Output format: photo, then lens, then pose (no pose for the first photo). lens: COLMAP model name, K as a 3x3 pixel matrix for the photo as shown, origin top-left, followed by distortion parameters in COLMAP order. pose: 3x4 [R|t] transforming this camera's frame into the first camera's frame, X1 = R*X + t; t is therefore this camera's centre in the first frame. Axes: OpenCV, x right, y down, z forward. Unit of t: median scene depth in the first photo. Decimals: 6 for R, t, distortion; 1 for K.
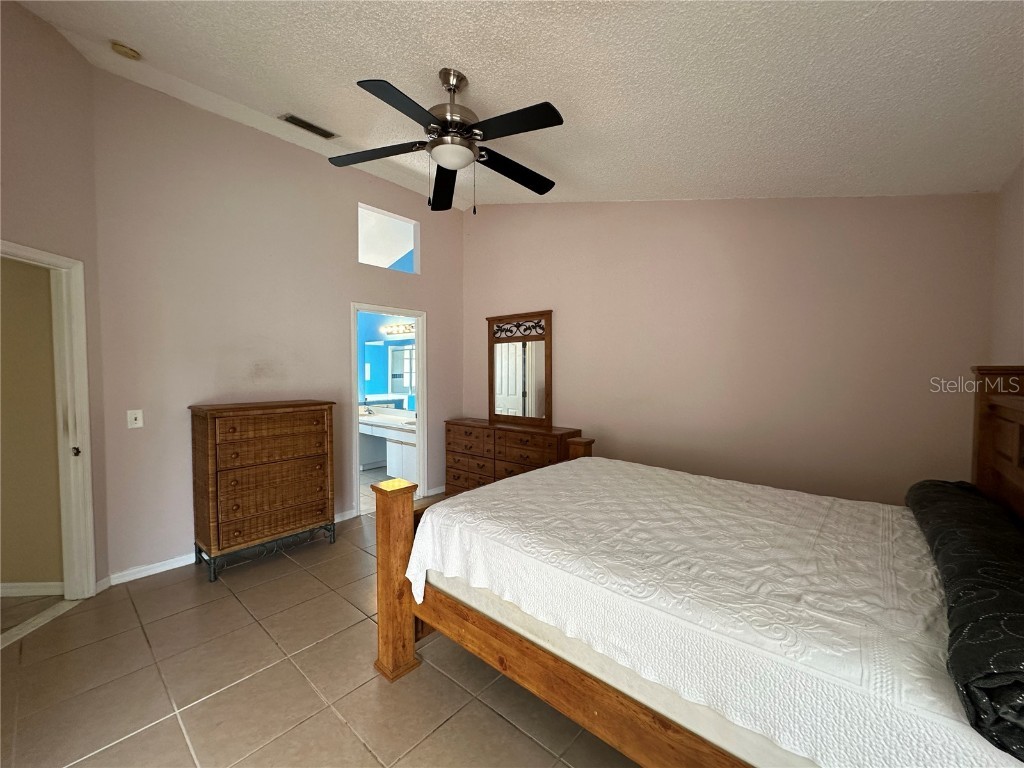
lens RADIAL K [[413.4, 0, 509.0], [0, 413.4, 383.4], [0, 0, 1]] dist [0.001459, 0.001098]
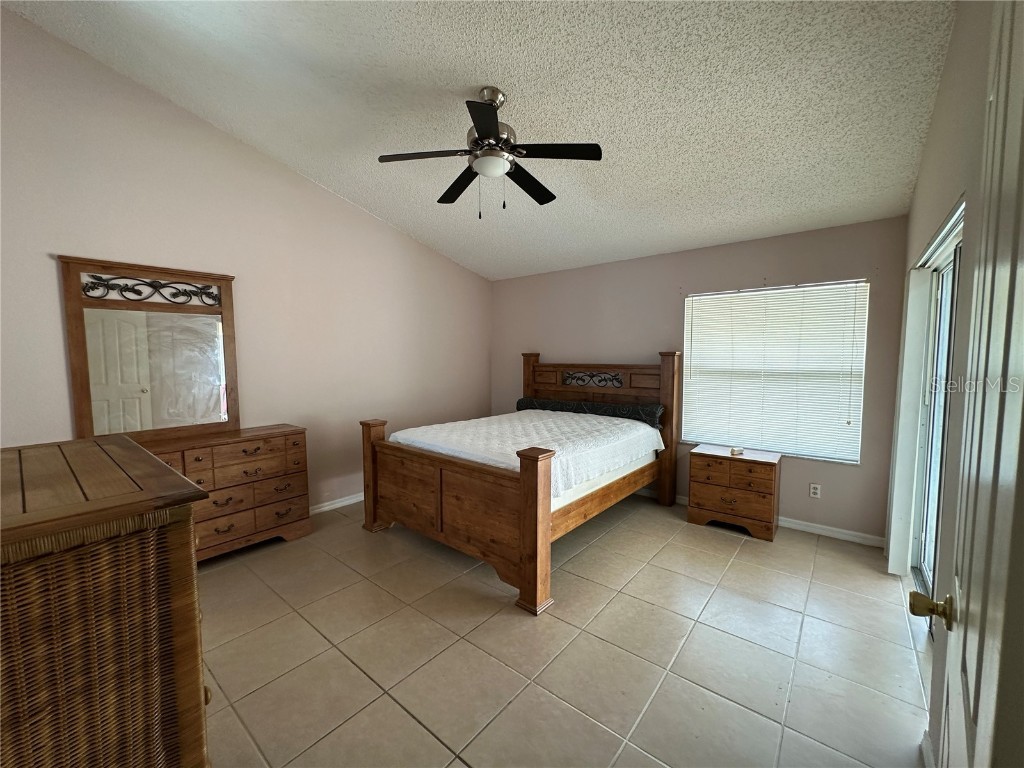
lens RADIAL K [[413.4, 0, 508.6], [0, 413.4, 383.8], [0, 0, 1]] dist [0.001459, 0.001098]
pose [[-0.024240, -0.067804, 0.997404, -0.653421], [0.044171, 0.996650, 0.068826, -0.010763], [-0.998730, 0.045725, -0.021164, 0.503453]]
